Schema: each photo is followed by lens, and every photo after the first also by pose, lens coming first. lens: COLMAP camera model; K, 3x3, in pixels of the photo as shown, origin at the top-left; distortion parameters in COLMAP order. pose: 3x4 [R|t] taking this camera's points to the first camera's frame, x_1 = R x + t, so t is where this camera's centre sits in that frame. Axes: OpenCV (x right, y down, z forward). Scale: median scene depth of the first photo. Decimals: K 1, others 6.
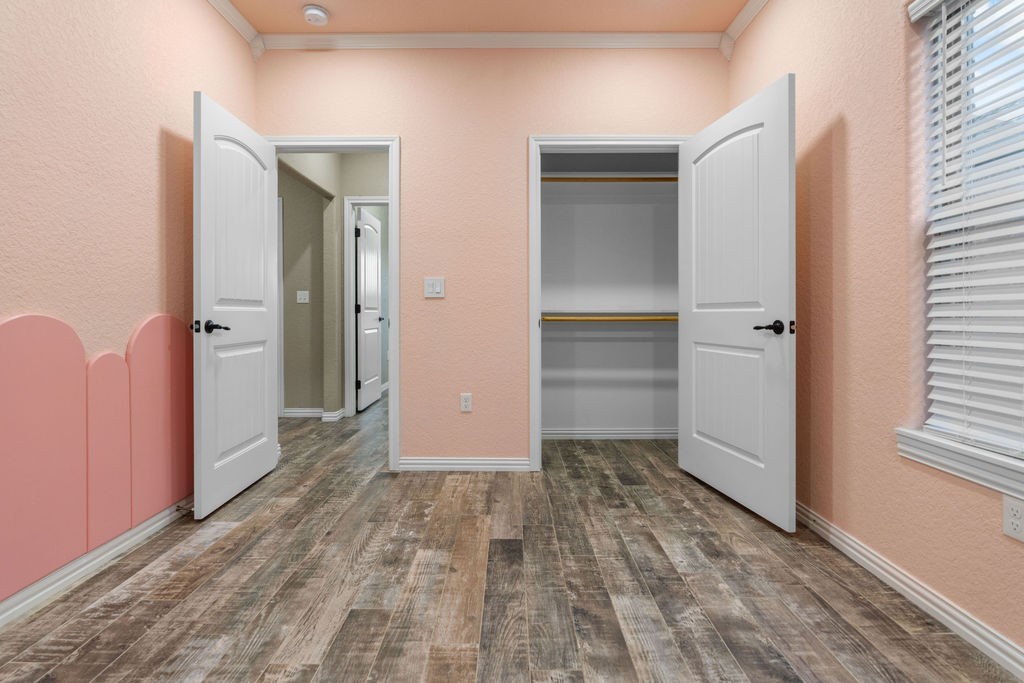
lens RADIAL K [[468.2, 0, 508.3], [0, 468.2, 324.2], [0, 0, 1]] dist [-0.010060, 0.003984]
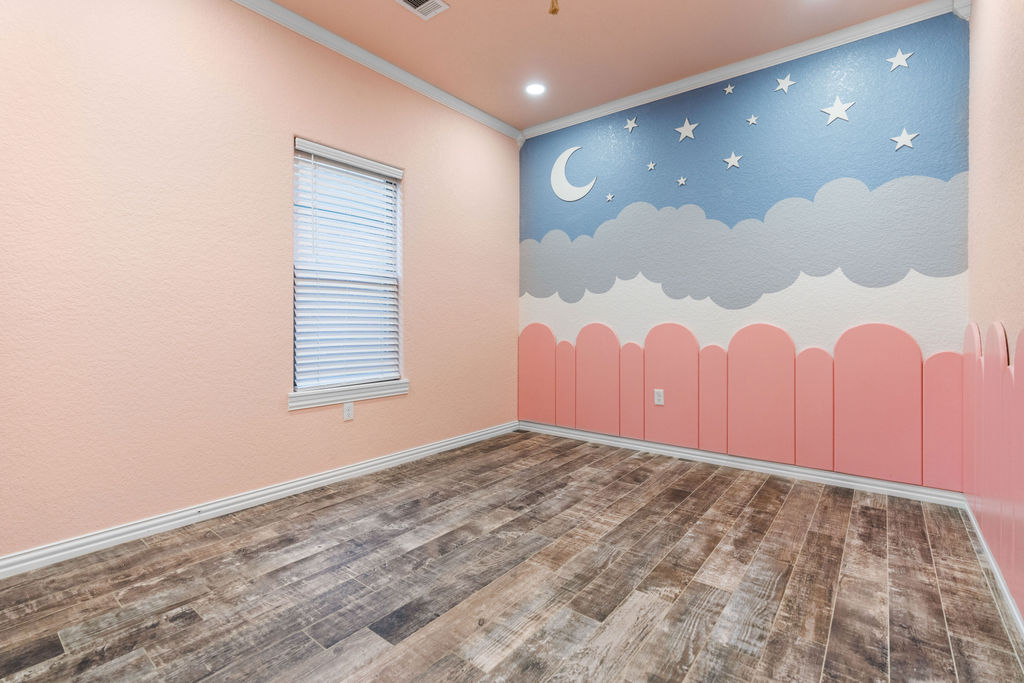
lens RADIAL K [[468.2, 0, 508.3], [0, 468.2, 324.2], [0, 0, 1]] dist [-0.010060, 0.003984]
pose [[-0.778911, -0.003213, 0.627127, -0.753120], [0.013479, 0.999670, 0.021862, -0.040253], [-0.626990, 0.025481, -0.778610, 1.767131]]
